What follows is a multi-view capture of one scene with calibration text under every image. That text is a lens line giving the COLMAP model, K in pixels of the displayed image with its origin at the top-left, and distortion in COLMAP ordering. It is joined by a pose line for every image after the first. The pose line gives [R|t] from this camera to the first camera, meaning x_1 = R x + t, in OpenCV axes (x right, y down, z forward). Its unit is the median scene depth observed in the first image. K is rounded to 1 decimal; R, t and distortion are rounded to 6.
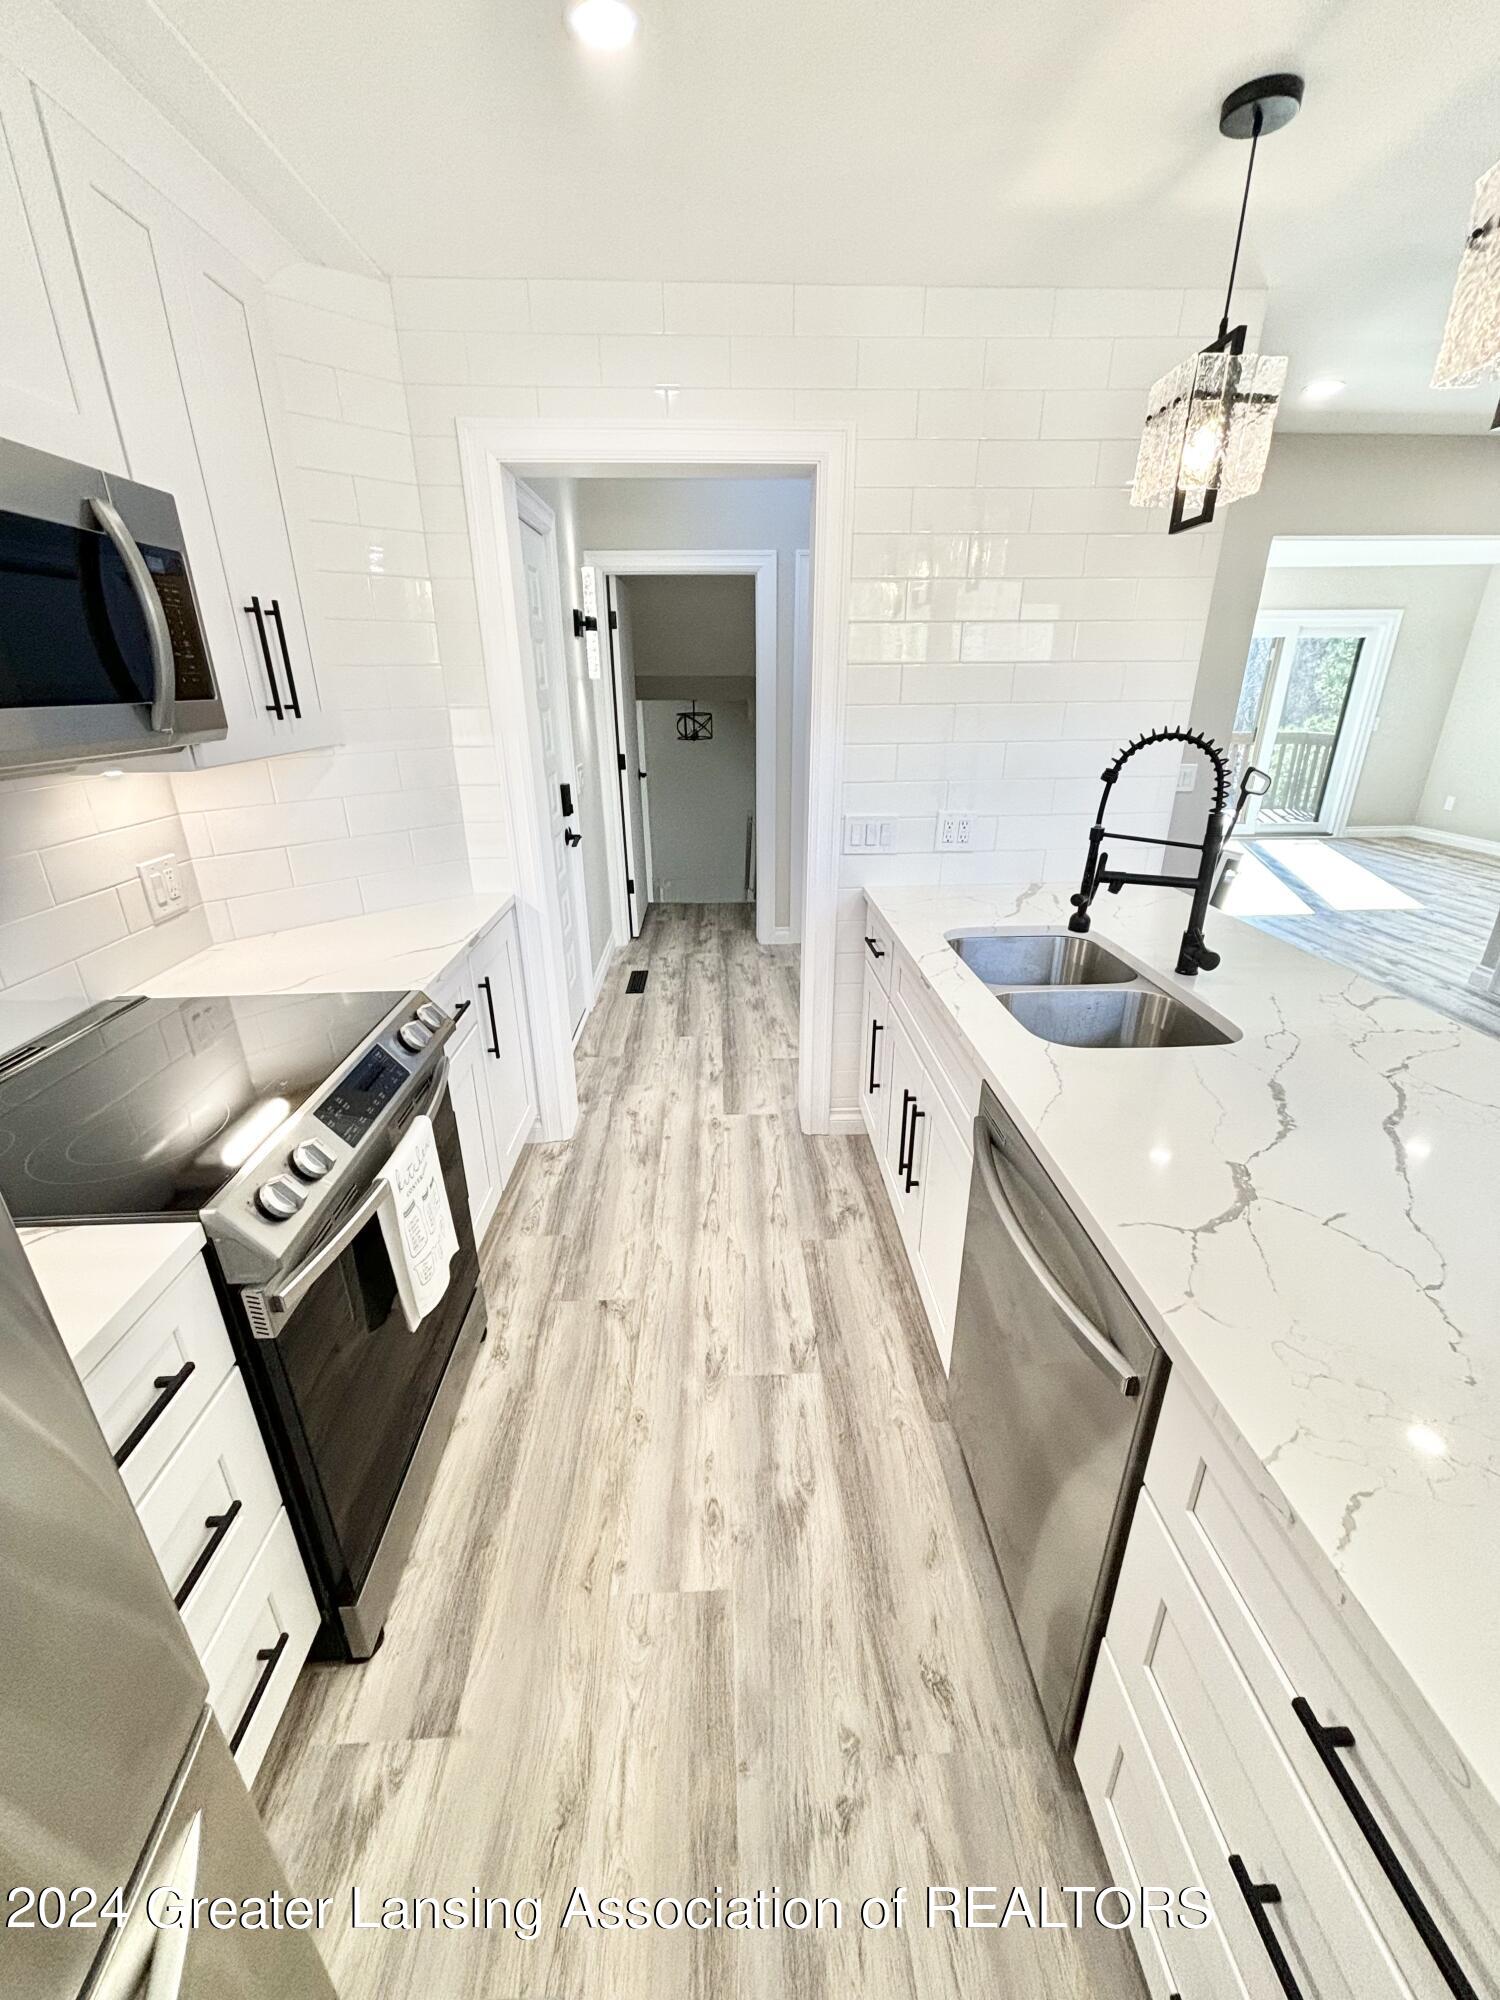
lens RADIAL K [[800.3, 0, 760.2], [0, 800.3, 994.9], [0, 0, 1]] dist [-0.000987, 0.000354]
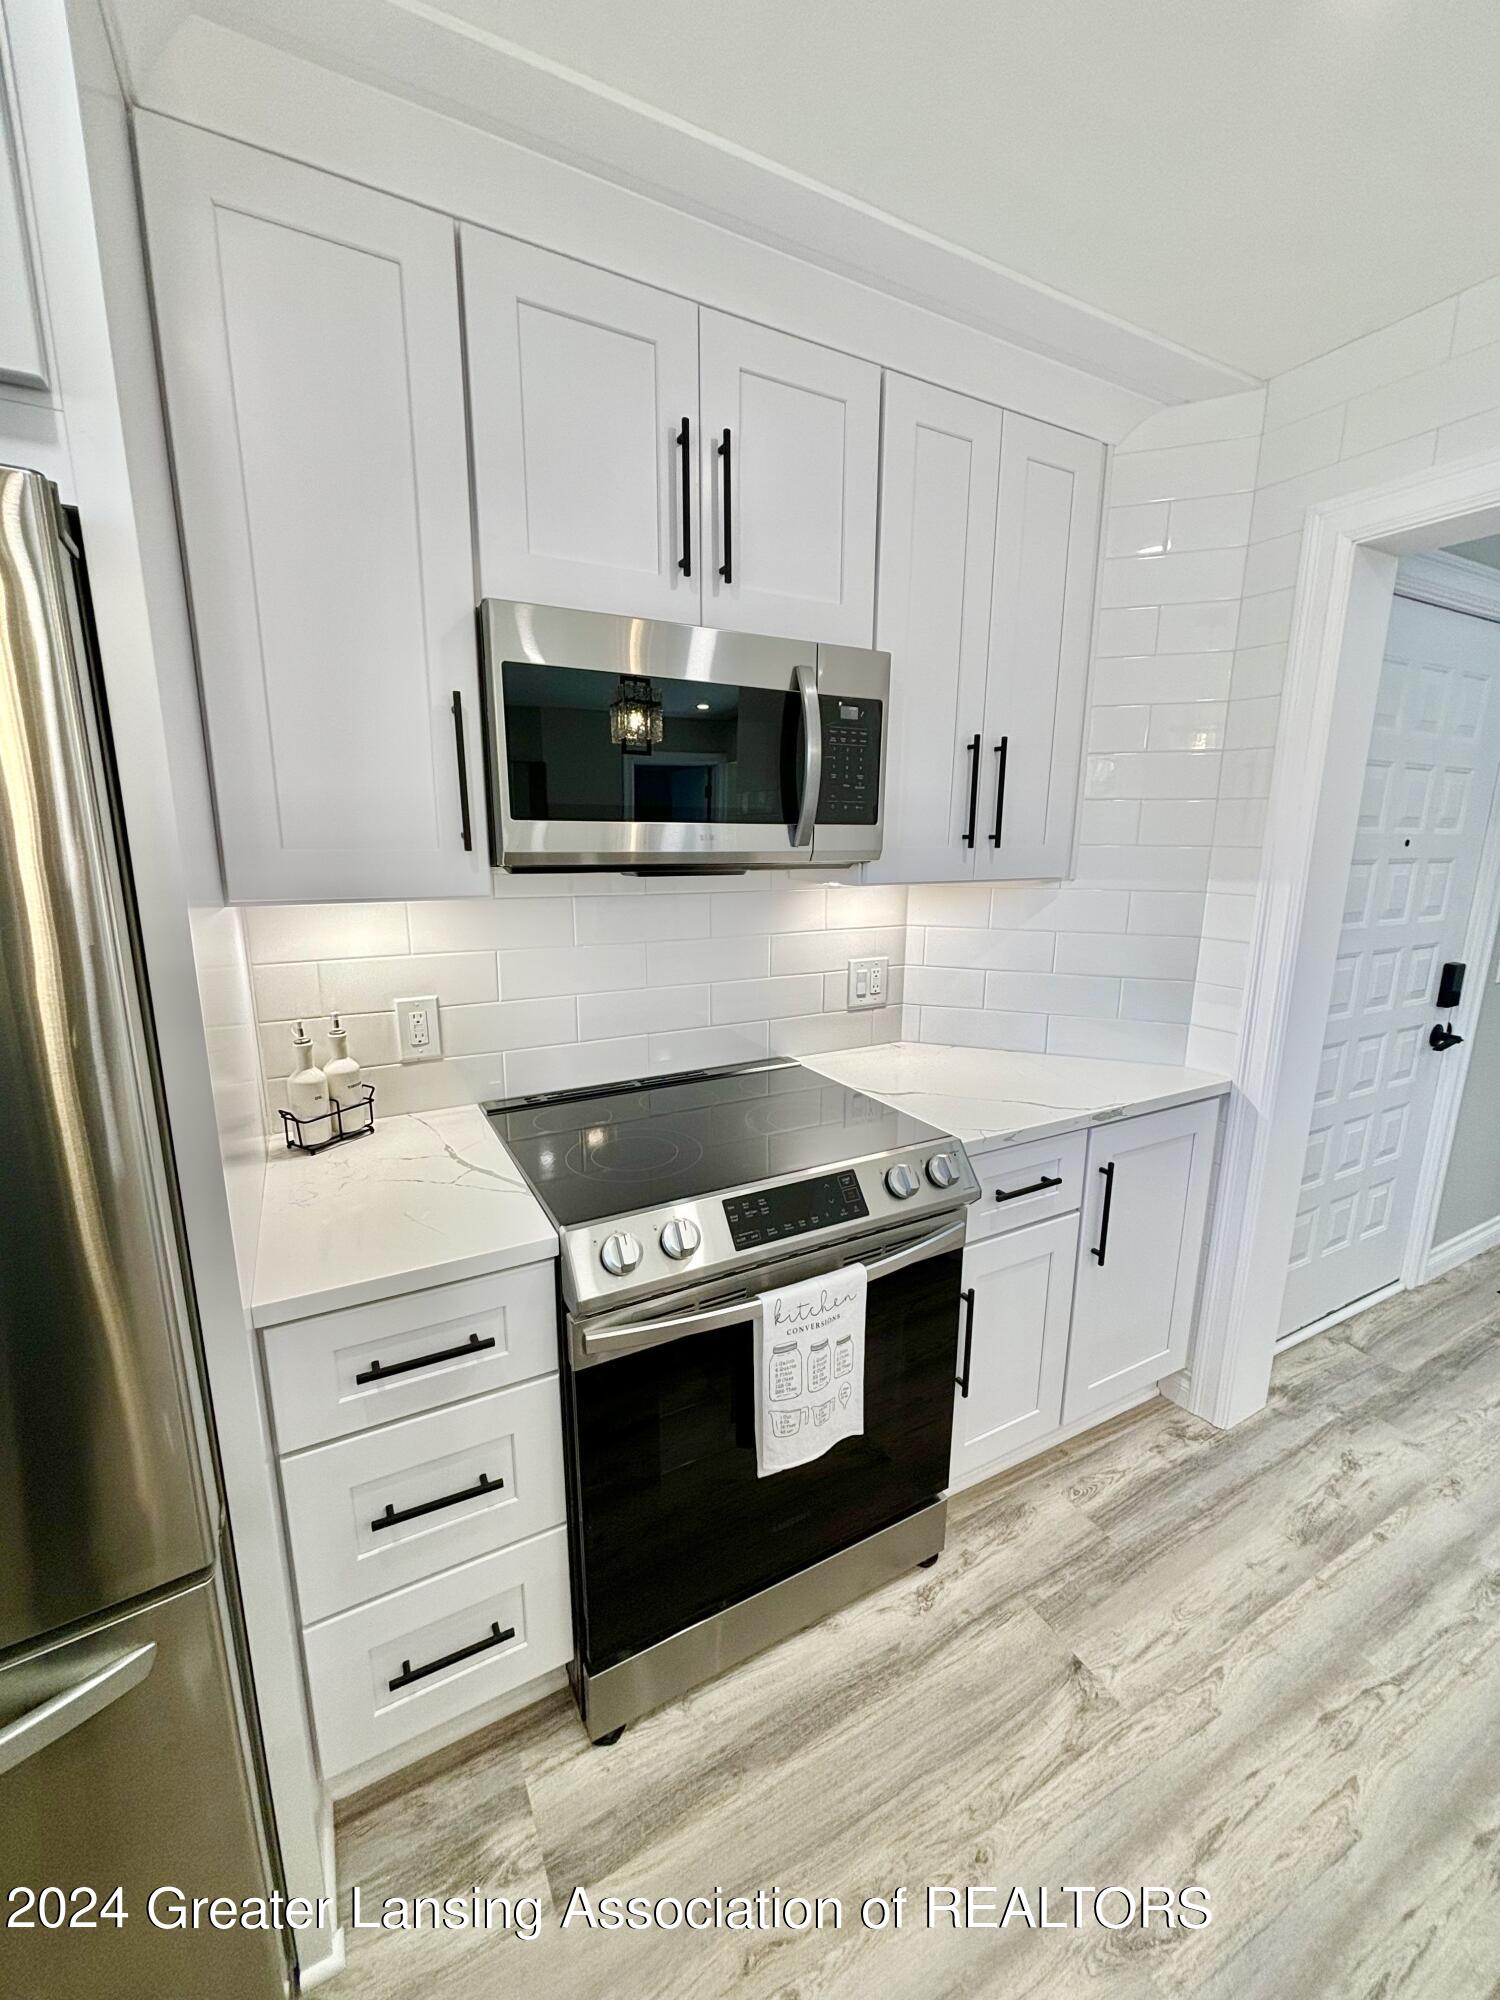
lens RADIAL K [[800.3, 0, 748.7], [0, 800.3, 993.5], [0, 0, 1]] dist [-0.000987, 0.000354]
pose [[0.432118, 0.188439, -0.881910, 0.213957], [-0.342431, 0.938969, 0.032846, -0.100092], [0.834275, 0.287800, 0.470272, 0.319509]]
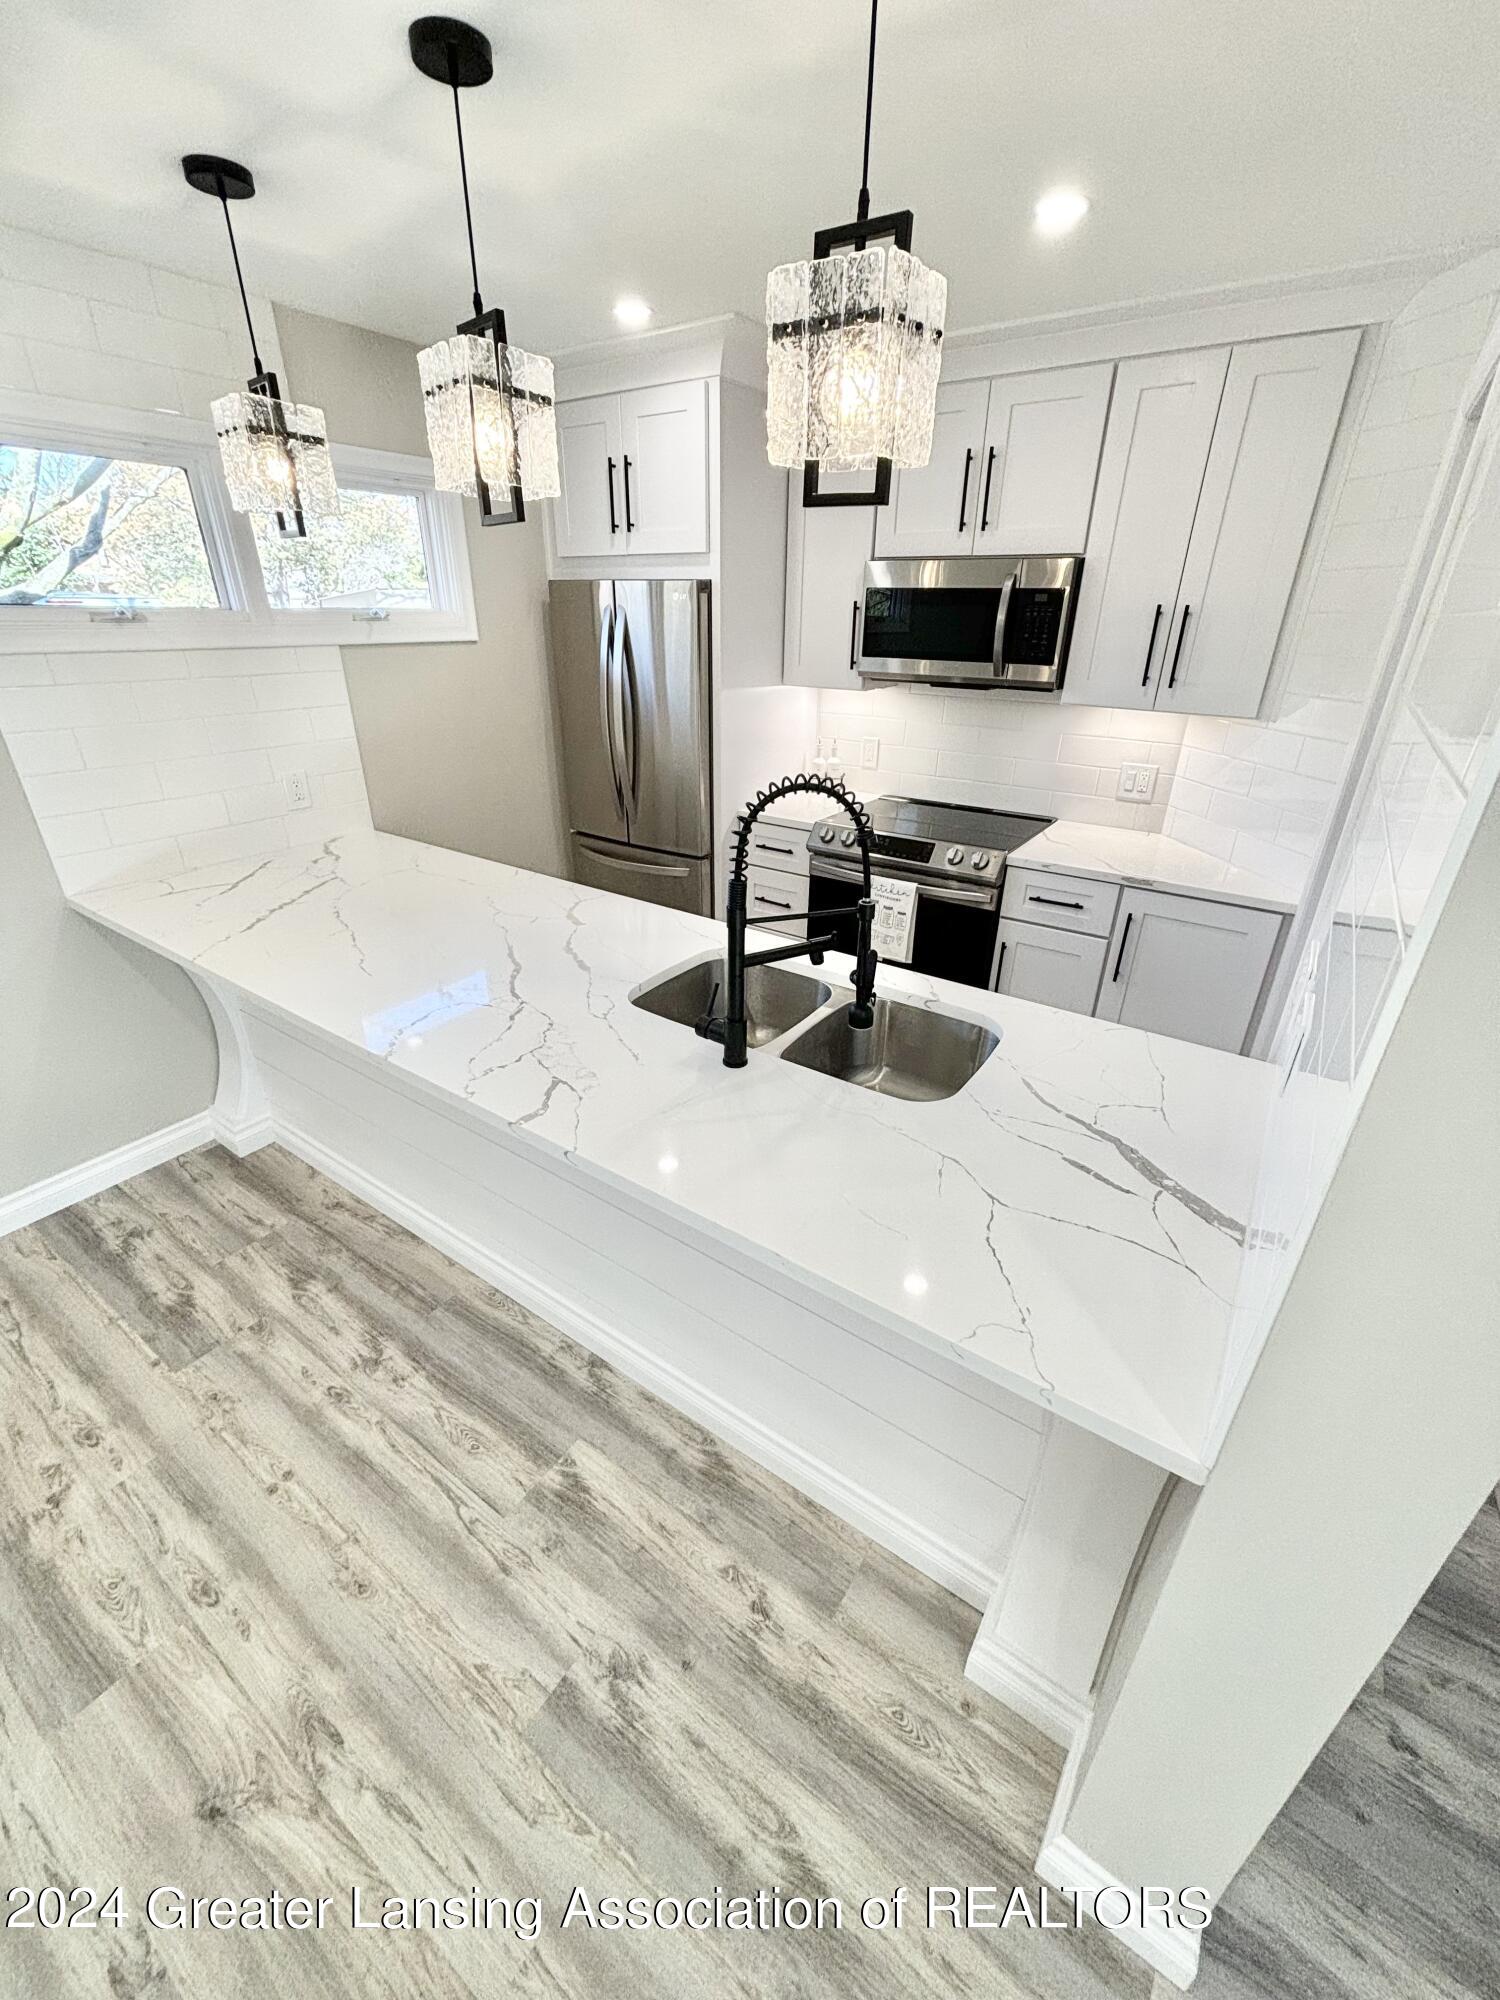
lens RADIAL K [[800.3, 0, 742.5], [0, 800.3, 1002.1], [0, 0, 1]] dist [-0.000987, 0.000354]
pose [[-0.606831, 0.349086, -0.714069, 1.097587], [-0.303155, 0.728827, 0.613929, -0.580892], [0.734747, 0.589025, -0.336447, 1.249855]]
